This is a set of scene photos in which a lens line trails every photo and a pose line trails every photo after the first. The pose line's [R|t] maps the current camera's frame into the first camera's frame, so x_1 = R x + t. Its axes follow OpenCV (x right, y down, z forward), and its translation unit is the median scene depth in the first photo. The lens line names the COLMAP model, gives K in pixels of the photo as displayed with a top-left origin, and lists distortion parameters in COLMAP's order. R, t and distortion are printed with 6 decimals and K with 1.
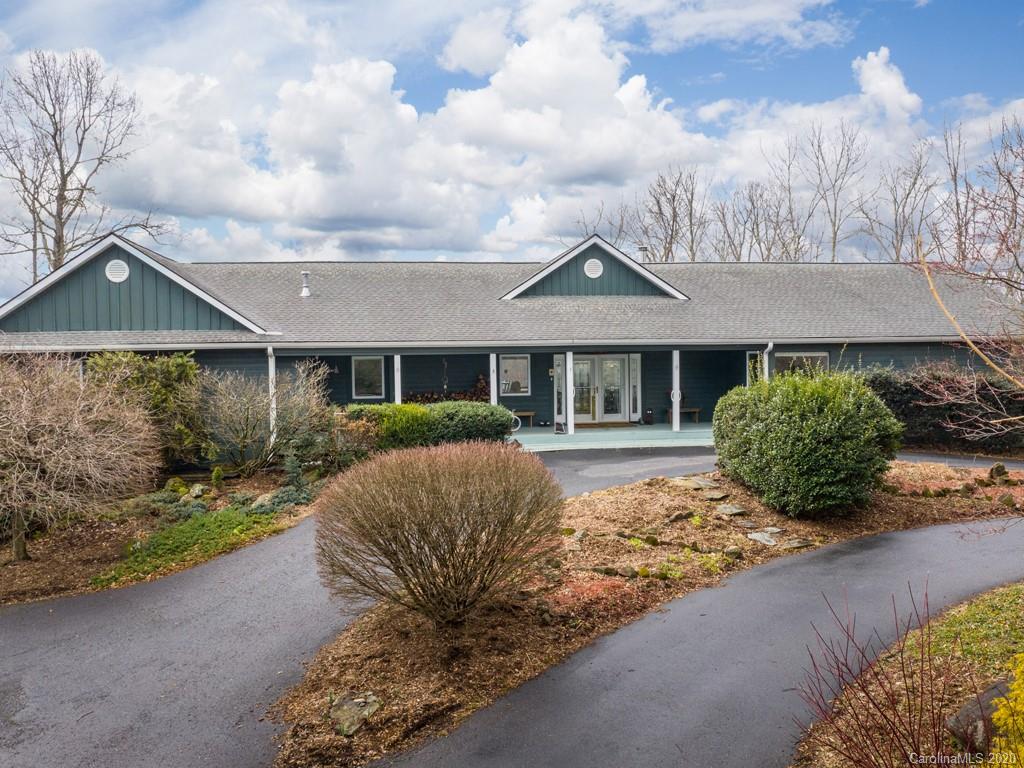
lens RADIAL K [[906.8, 0, 512.0], [0, 906.8, 384.0], [0, 0, 1]] dist [-0.015001, 0.008056]
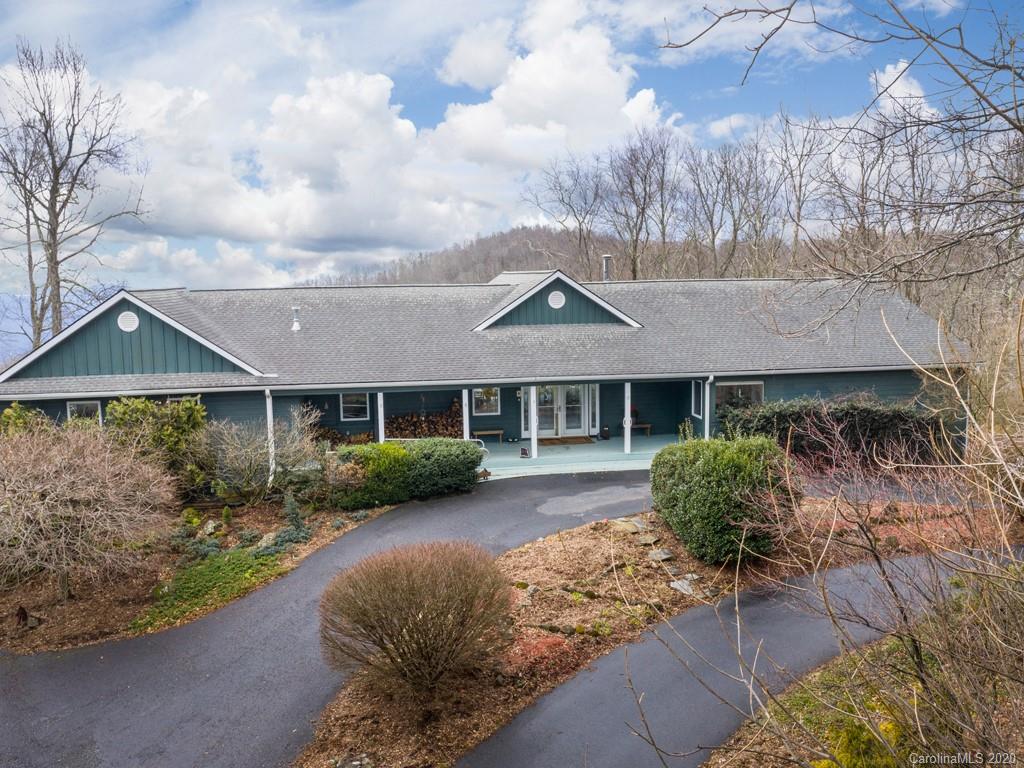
lens RADIAL K [[906.8, 0, 512.0], [0, 906.8, 384.0], [0, 0, 1]] dist [-0.015001, 0.008056]
pose [[0.999836, -0.005050, 0.017366, 0.022720], [0.003539, 0.996291, 0.085976, -0.174486], [-0.017735, -0.085900, 0.996146, -0.159565]]
